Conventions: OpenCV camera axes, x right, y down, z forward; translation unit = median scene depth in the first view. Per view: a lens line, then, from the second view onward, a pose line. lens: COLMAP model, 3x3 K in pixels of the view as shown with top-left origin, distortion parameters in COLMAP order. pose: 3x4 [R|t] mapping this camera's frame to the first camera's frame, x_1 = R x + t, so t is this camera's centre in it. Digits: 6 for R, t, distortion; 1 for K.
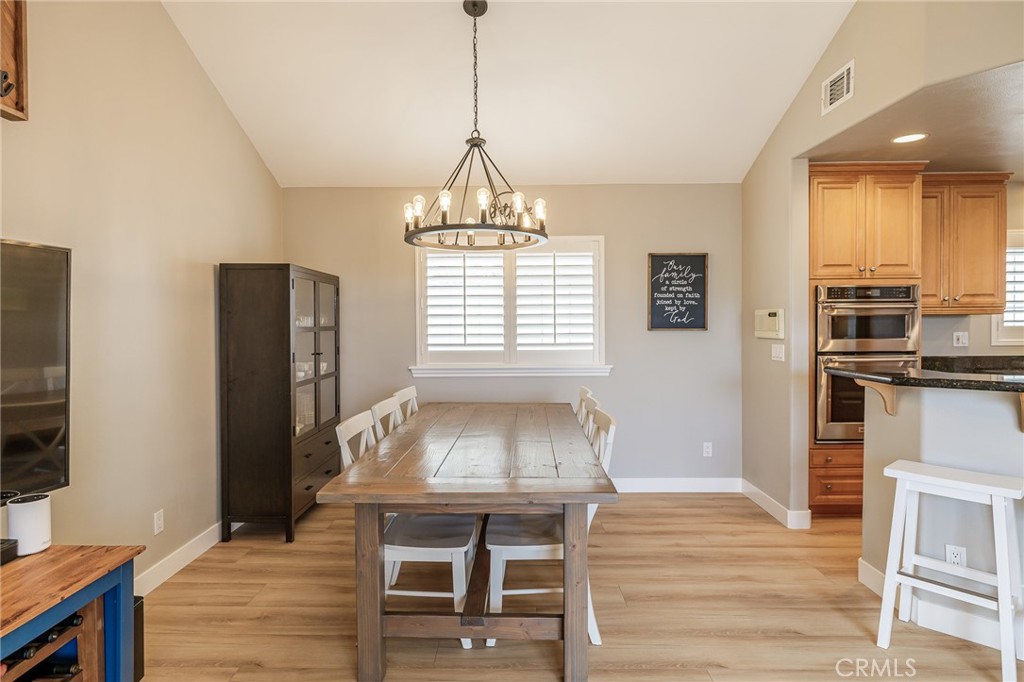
lens RADIAL K [[554.4, 0, 512.0], [0, 554.4, 341.0], [0, 0, 1]] dist [0.002266, -0.000518]
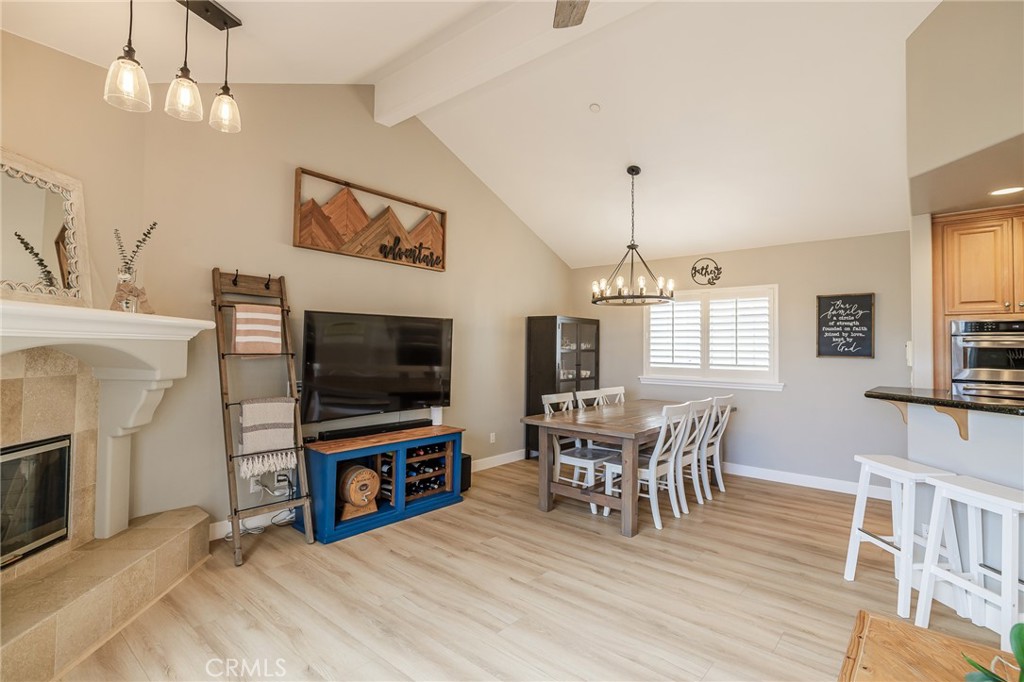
lens RADIAL K [[482.4, 0, 514.4], [0, 482.4, 352.1], [0, 0, 1]] dist [-0.000084, -0.000099]
pose [[0.771155, 0.020803, -0.636307, 0.415340], [-0.034865, 0.999346, -0.009582, 0.004024], [0.635692, 0.029574, 0.771376, -0.275269]]
